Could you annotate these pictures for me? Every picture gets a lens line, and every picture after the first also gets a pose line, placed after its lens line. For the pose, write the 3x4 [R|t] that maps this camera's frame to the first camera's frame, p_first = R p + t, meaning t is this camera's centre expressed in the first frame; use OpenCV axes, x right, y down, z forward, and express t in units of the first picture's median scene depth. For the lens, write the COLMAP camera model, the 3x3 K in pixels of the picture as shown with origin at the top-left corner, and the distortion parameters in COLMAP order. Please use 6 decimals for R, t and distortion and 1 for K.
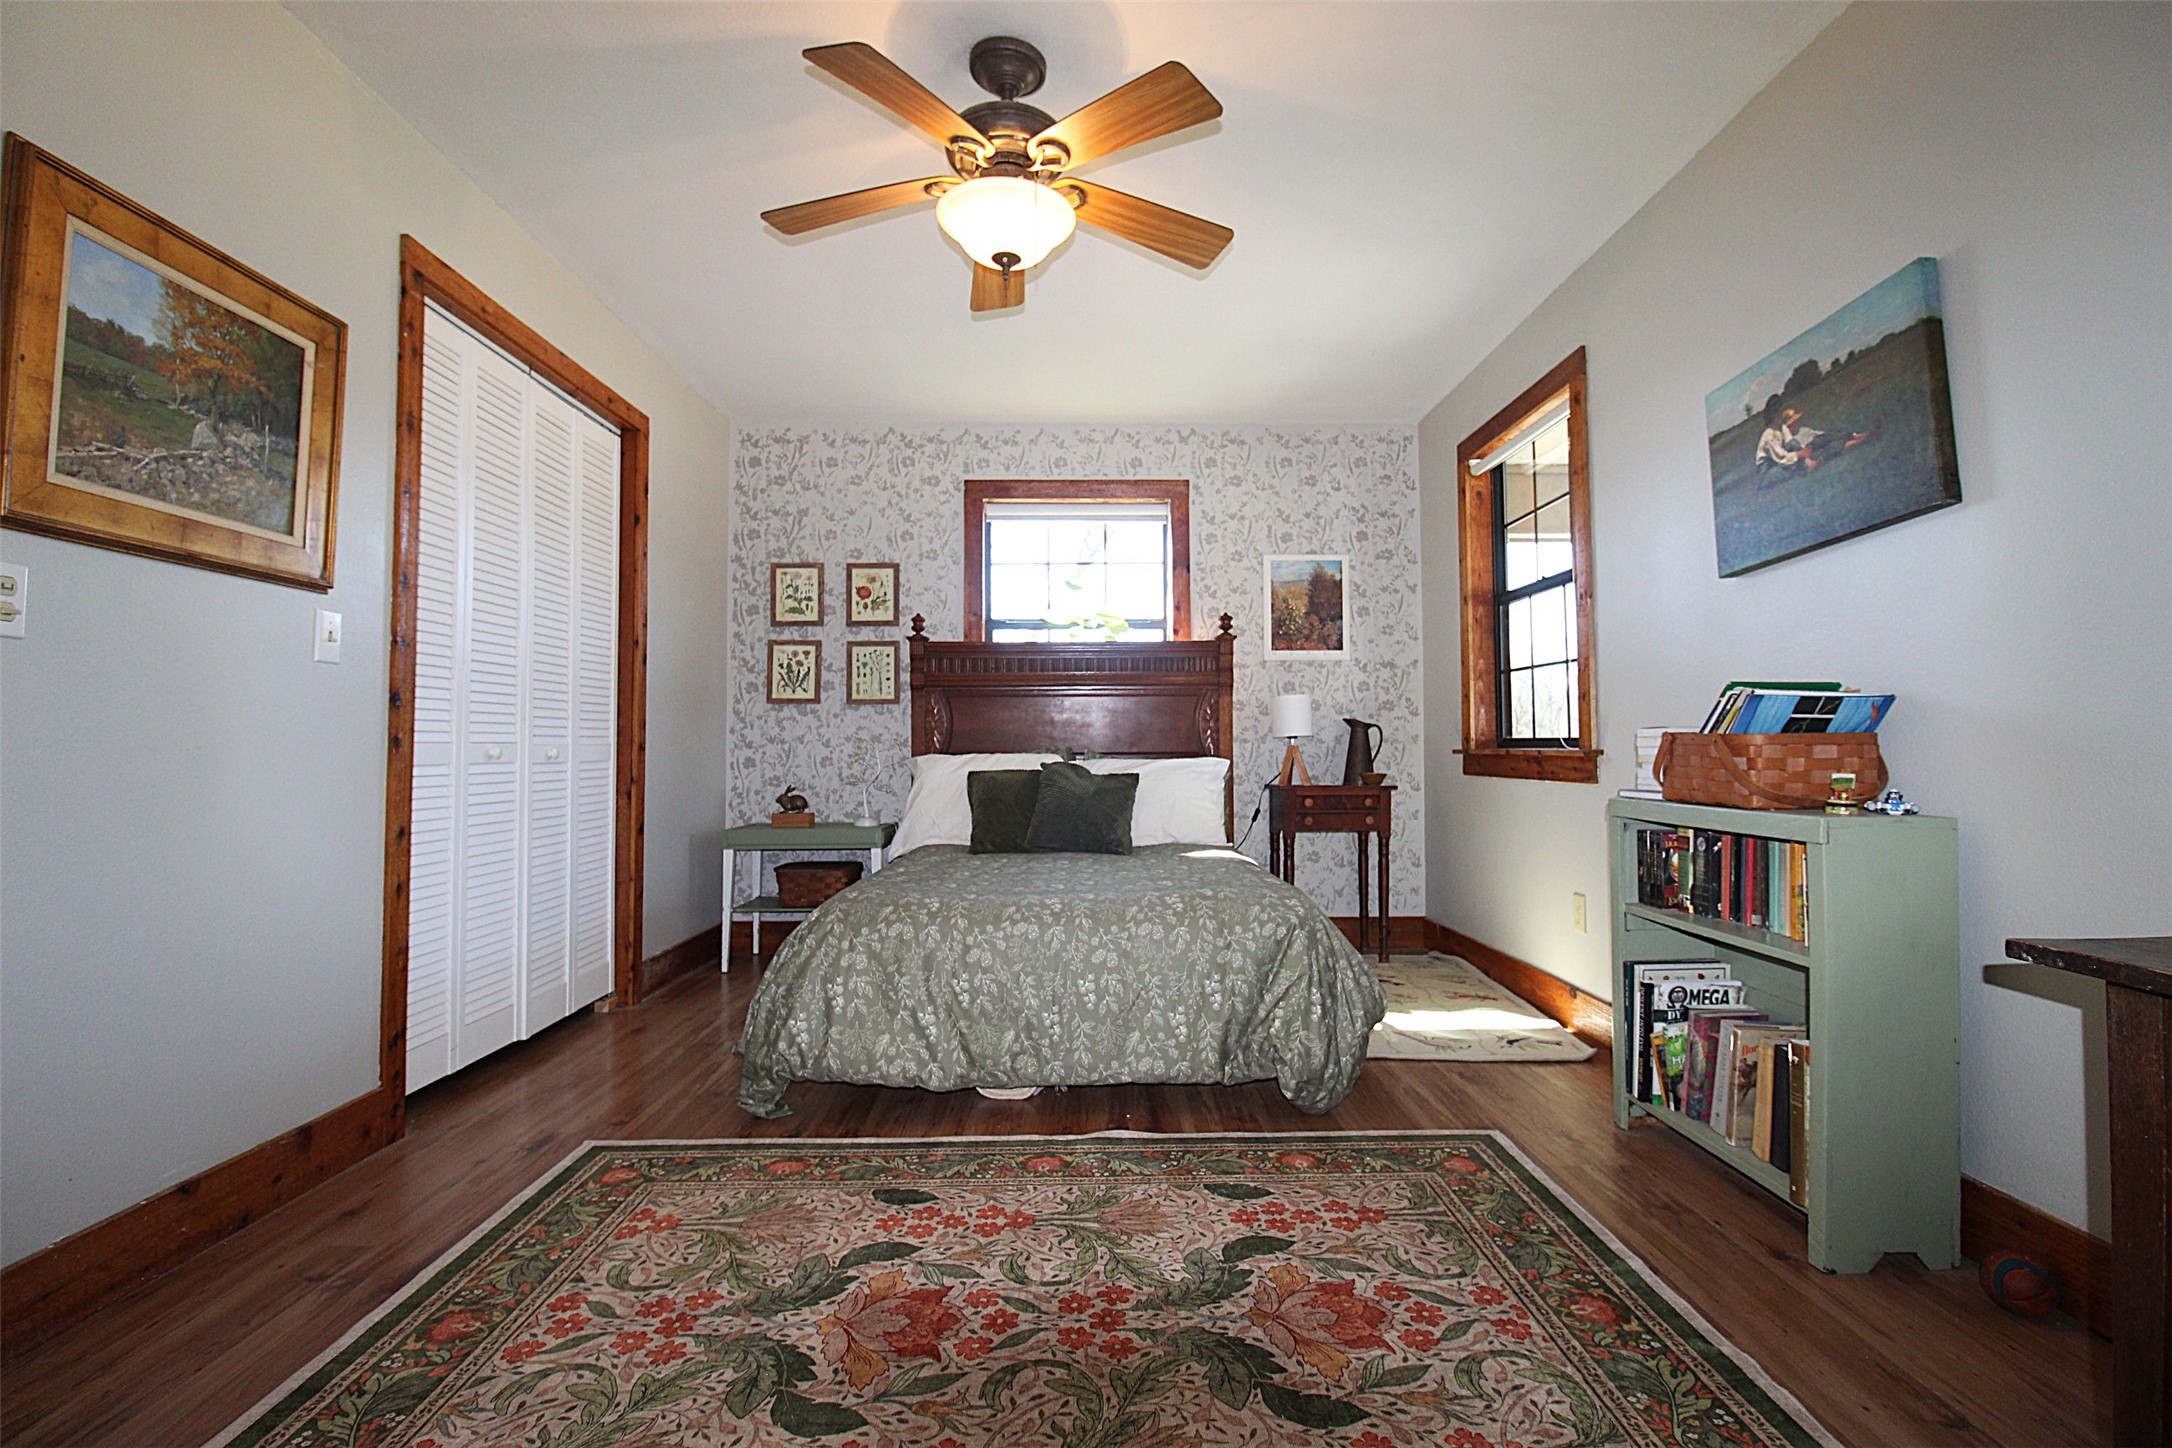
lens RADIAL K [[1035.6, 0, 1085.3], [0, 1035.6, 714.8], [0, 0, 1]] dist [0.001579, -0.013354]
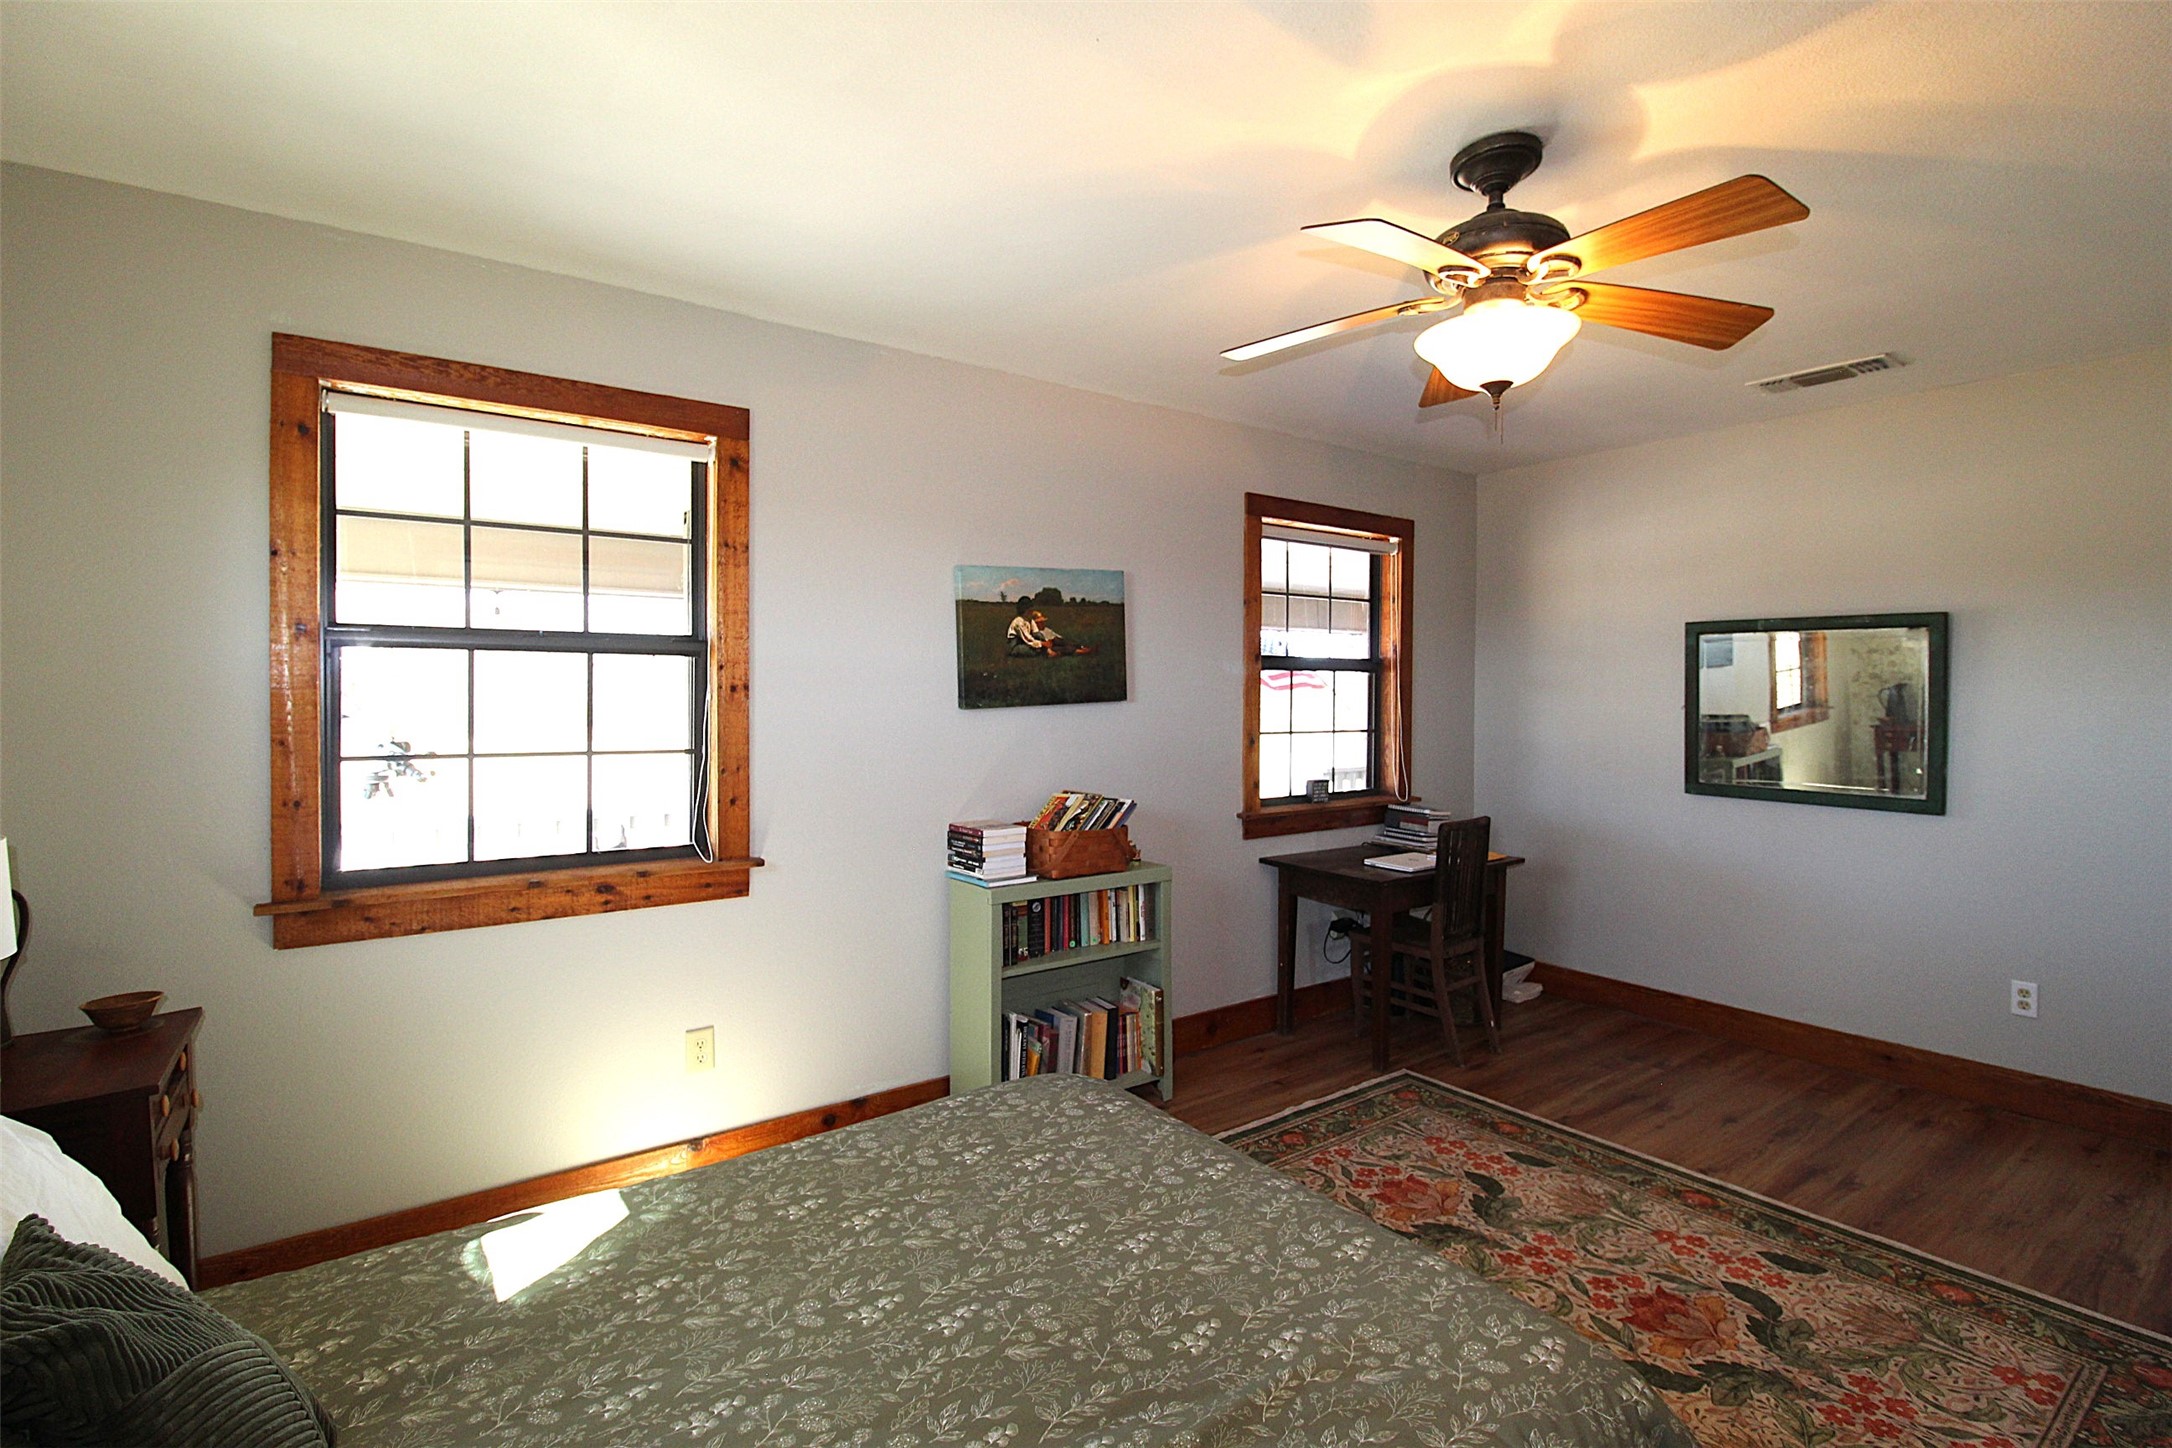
lens RADIAL K [[1045.9, 0, 1091.3], [0, 1045.9, 702.6], [0, 0, 1]] dist [-0.001747, -0.014723]
pose [[-0.601834, -0.012206, 0.798528, -0.747309], [-0.028923, 0.999560, -0.006520, -0.187256], [-0.798097, -0.027020, -0.601922, 2.289324]]
